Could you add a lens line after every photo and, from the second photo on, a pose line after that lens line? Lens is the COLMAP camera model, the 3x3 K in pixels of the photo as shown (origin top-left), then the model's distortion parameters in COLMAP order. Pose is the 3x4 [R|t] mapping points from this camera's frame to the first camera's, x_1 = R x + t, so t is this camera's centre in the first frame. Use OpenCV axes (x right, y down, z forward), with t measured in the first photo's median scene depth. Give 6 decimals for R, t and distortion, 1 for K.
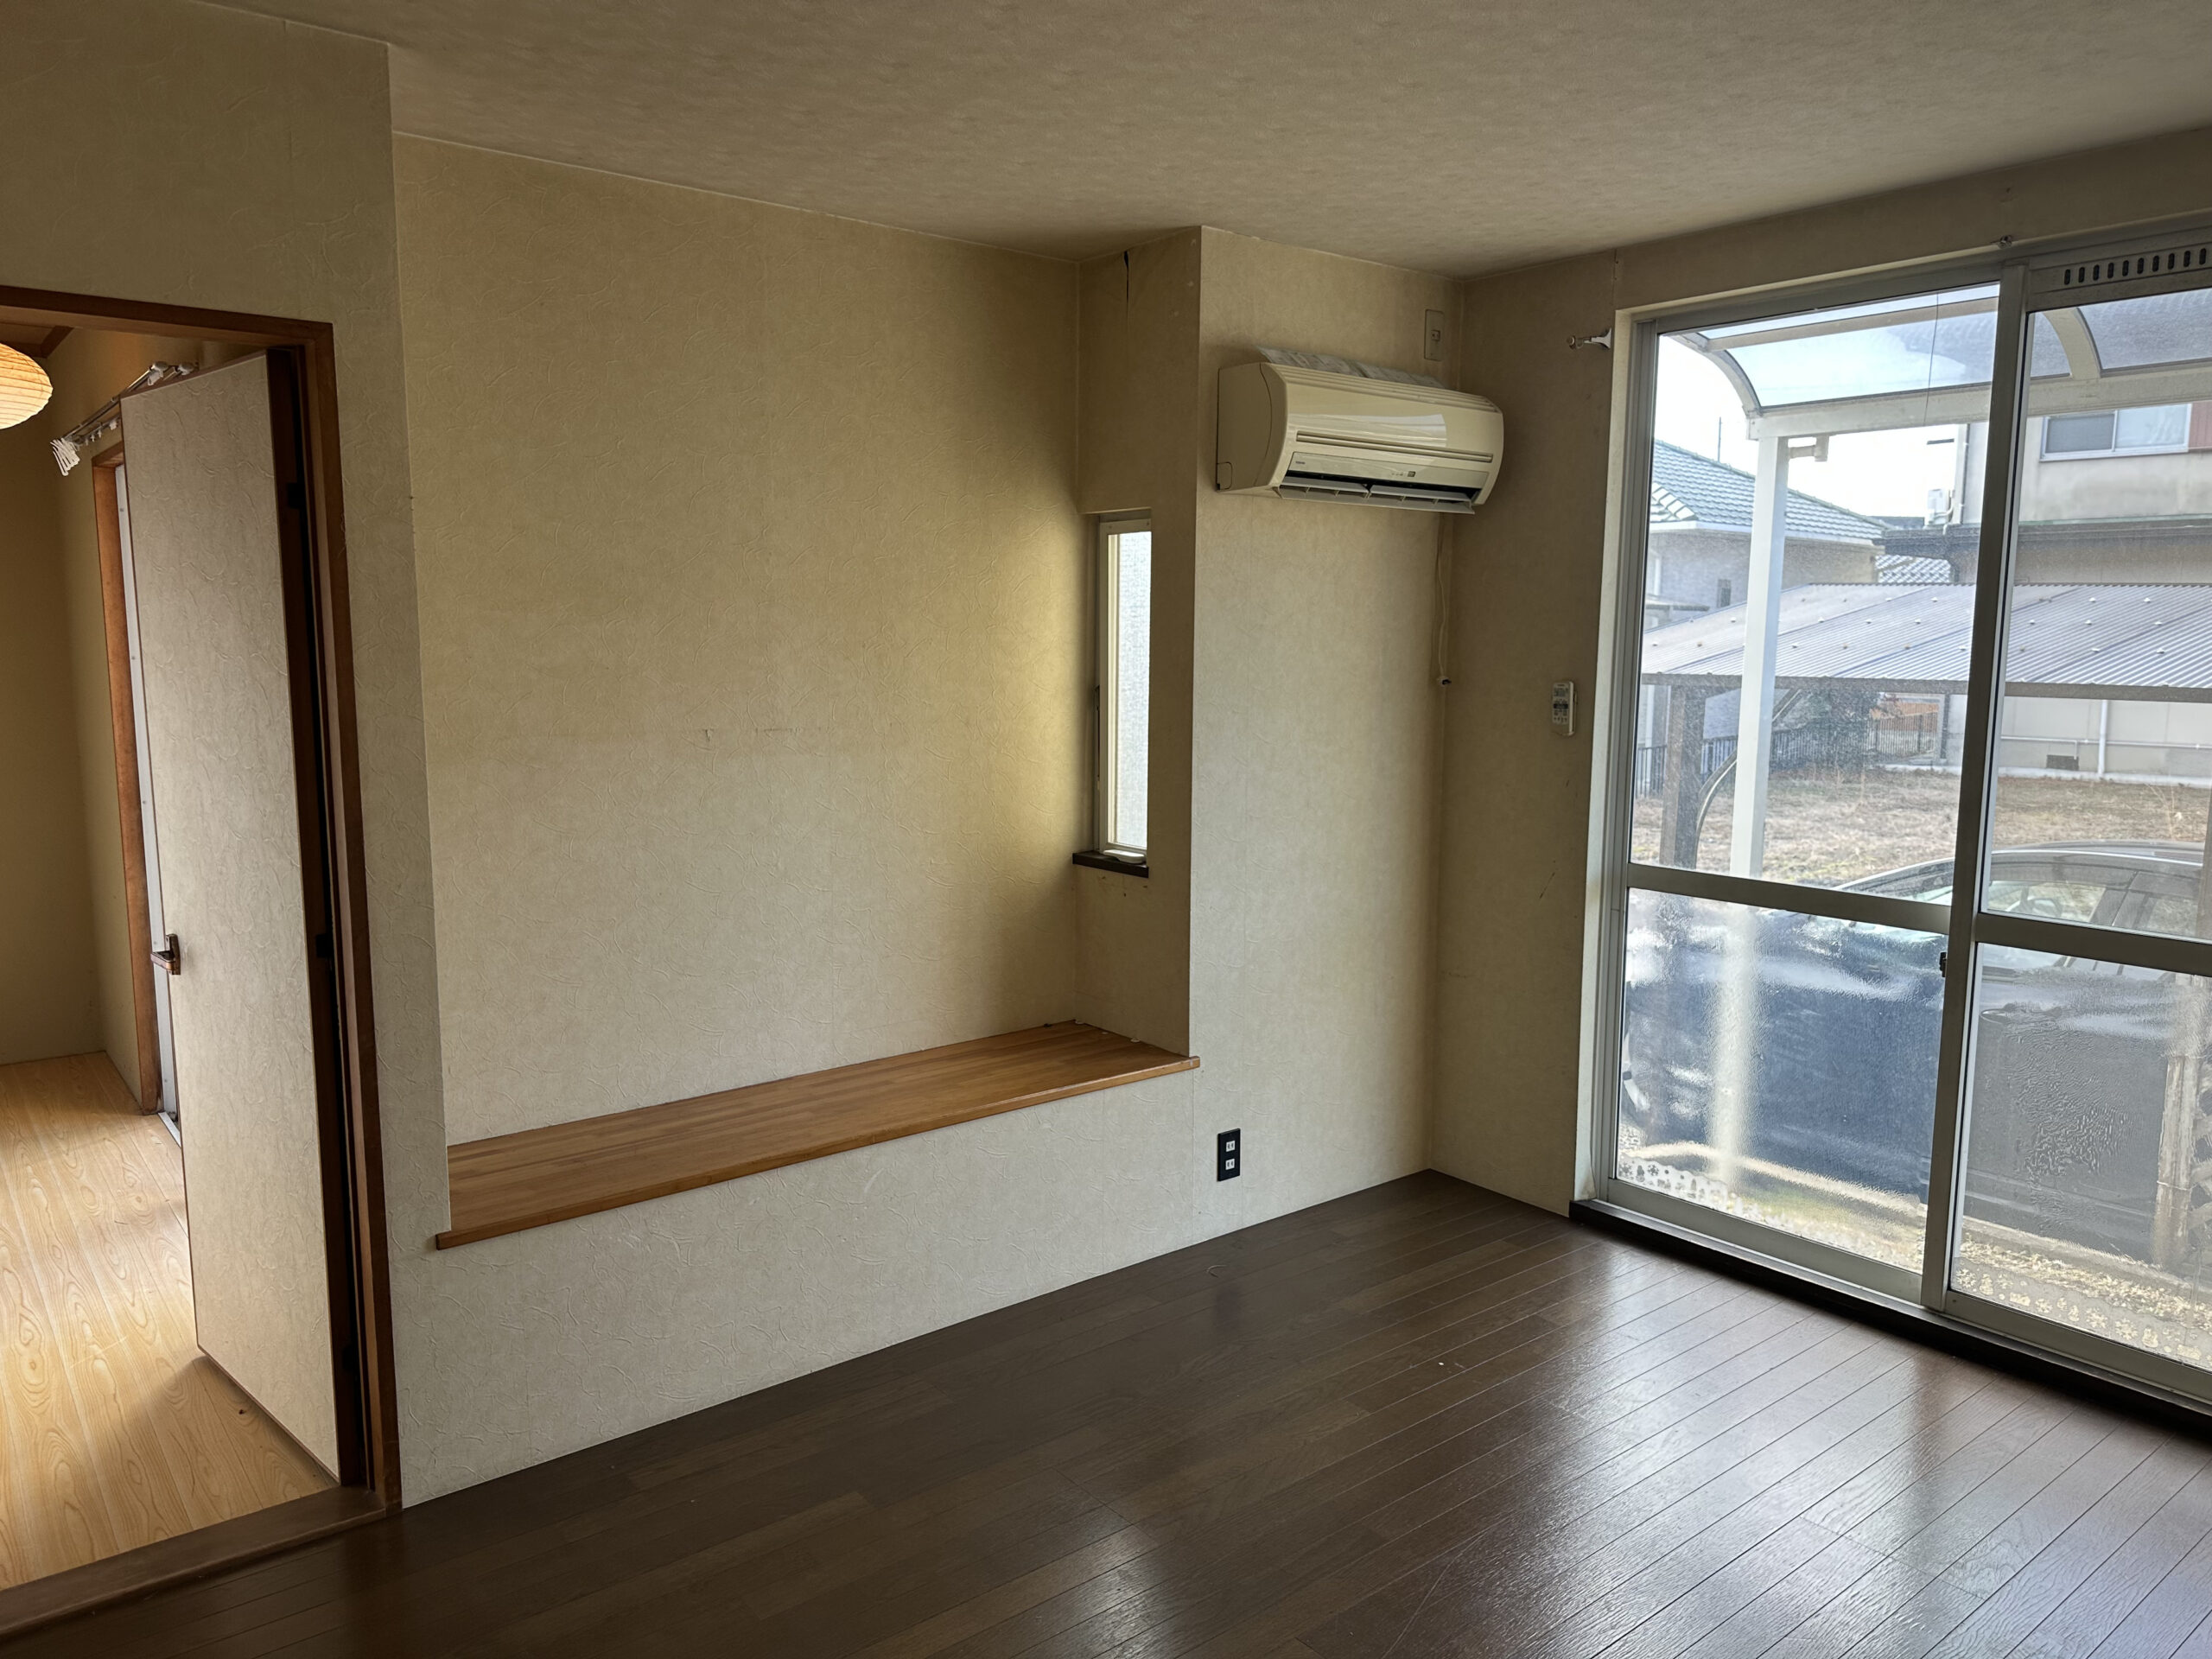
lens RADIAL K [[1532.8, 0, 1110.4], [0, 1532.8, 823.5], [0, 0, 1]] dist [0.074616, -0.068663]
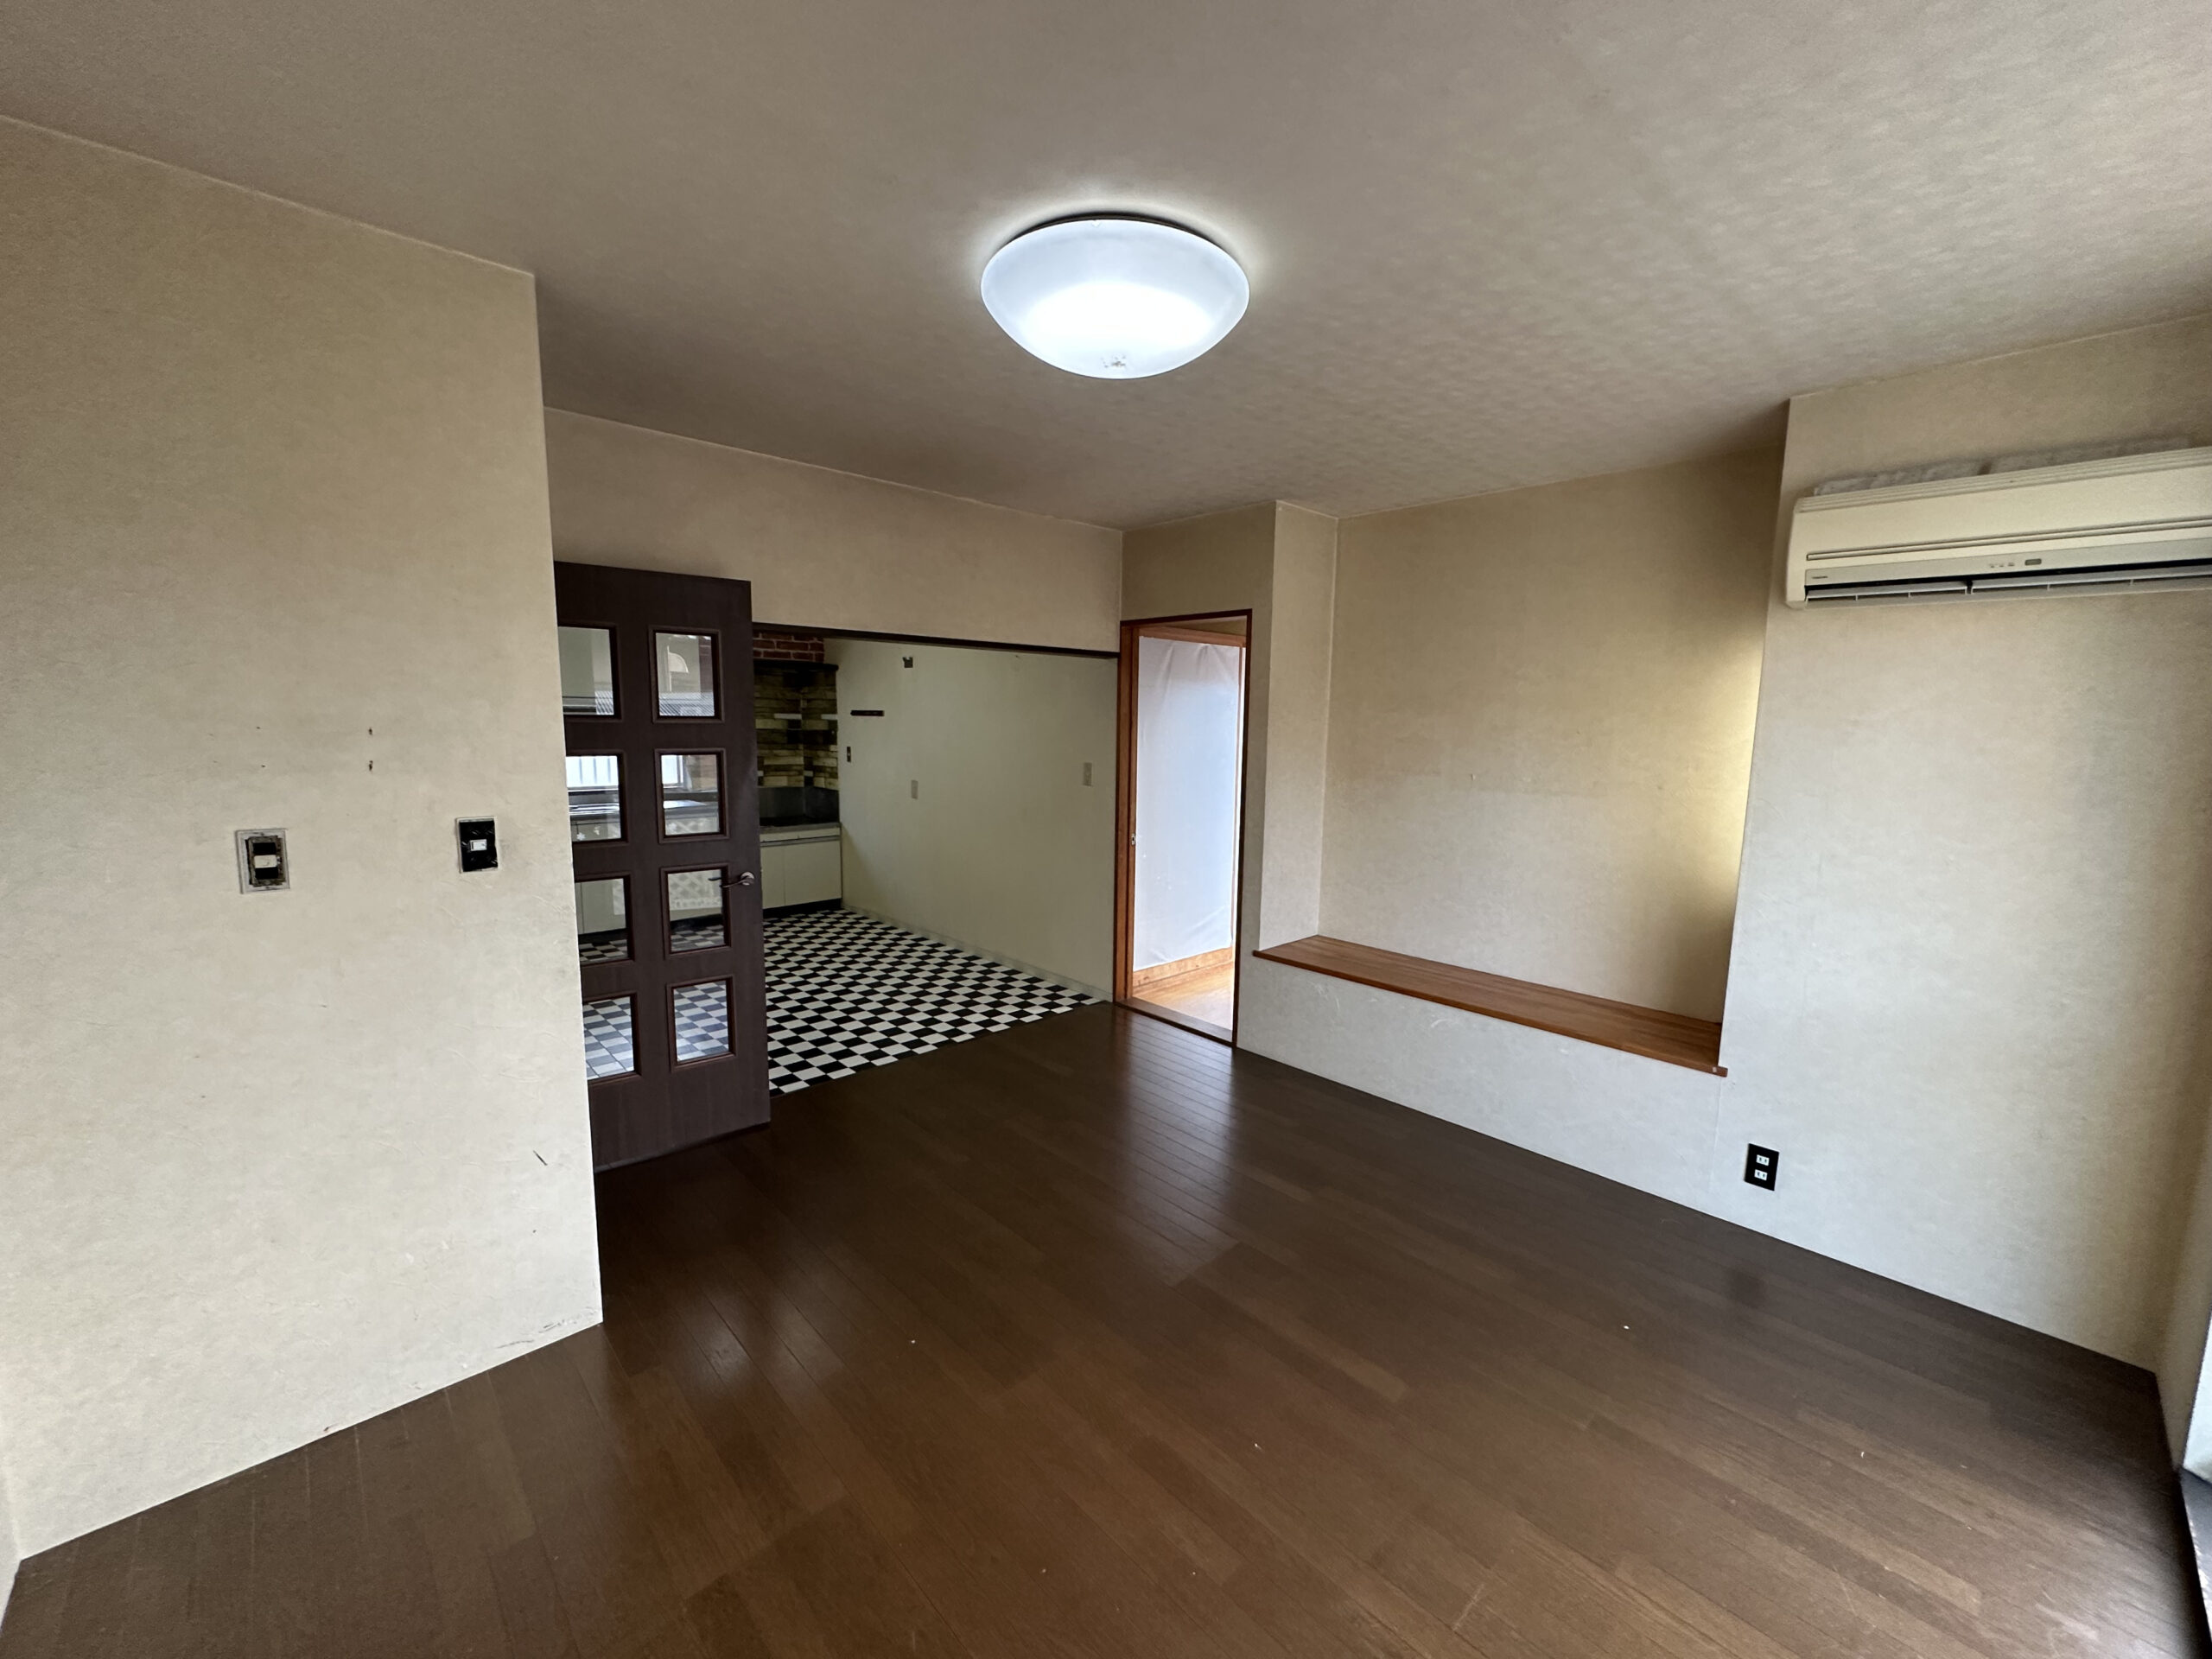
lens RADIAL K [[877.3, 0, 1106.0], [0, 877.3, 829.5], [0, 0, 1]] dist [-0.001741, -0.000300]
pose [[0.087305, 0.125710, -0.988218, 0.705071], [-0.144413, 0.983124, 0.112304, -0.045856], [0.985658, 0.132907, 0.103986, 0.418593]]
